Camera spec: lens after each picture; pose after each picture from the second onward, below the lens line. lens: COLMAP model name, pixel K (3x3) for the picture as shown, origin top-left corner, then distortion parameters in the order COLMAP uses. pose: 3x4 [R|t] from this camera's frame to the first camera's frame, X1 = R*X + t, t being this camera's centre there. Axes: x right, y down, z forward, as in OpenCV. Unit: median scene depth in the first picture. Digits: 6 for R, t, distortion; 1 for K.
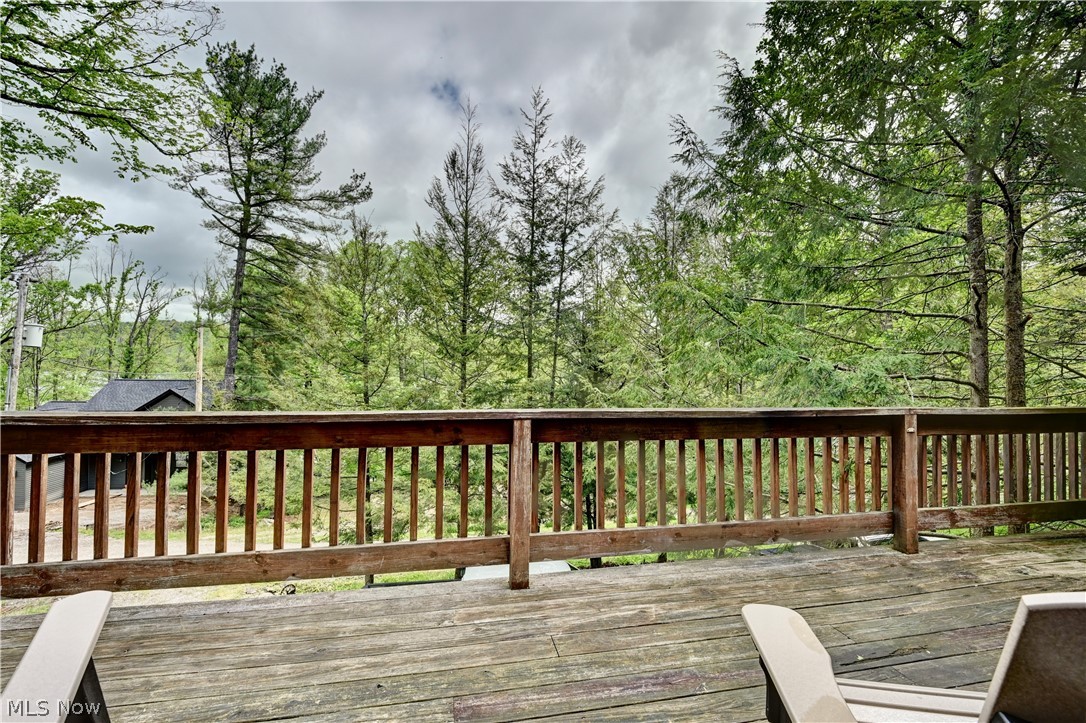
lens RADIAL K [[450.3, 0, 540.9], [0, 450.3, 360.7], [0, 0, 1]] dist [0.018134, -0.021436]
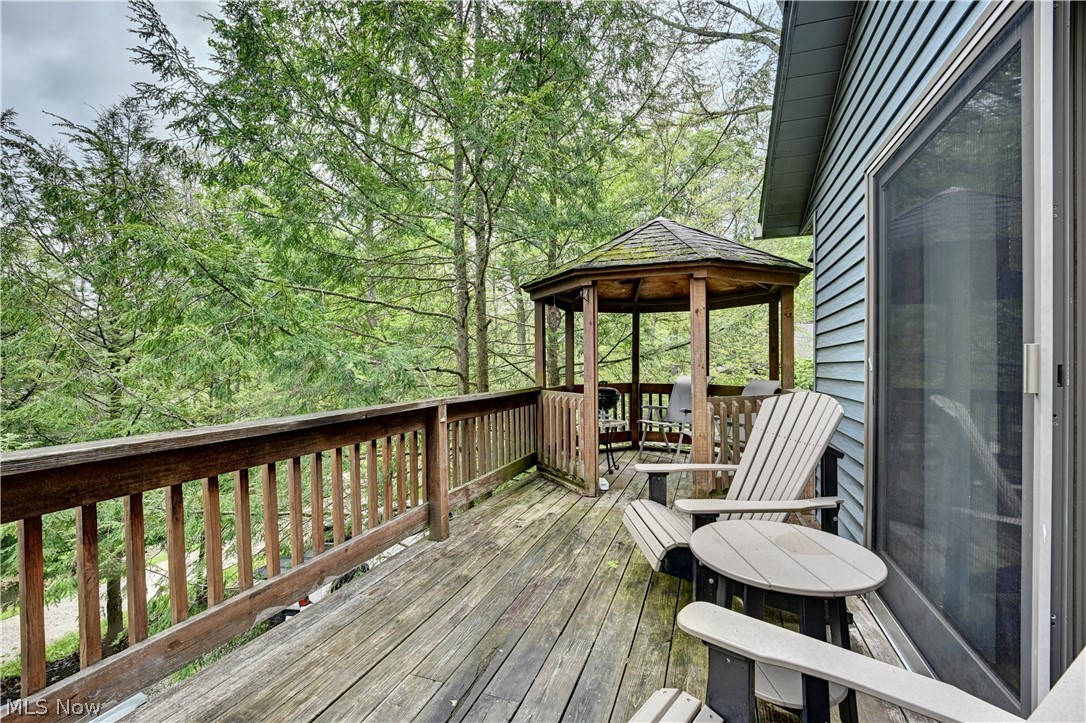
lens RADIAL K [[450.3, 0, 540.9], [0, 450.3, 360.7], [0, 0, 1]] dist [0.018134, -0.021436]
pose [[0.508595, -0.010160, 0.860946, 0.040343], [0.000765, 0.999935, 0.011348, 0.005441], [-0.861005, -0.005113, 0.508570, 0.248221]]
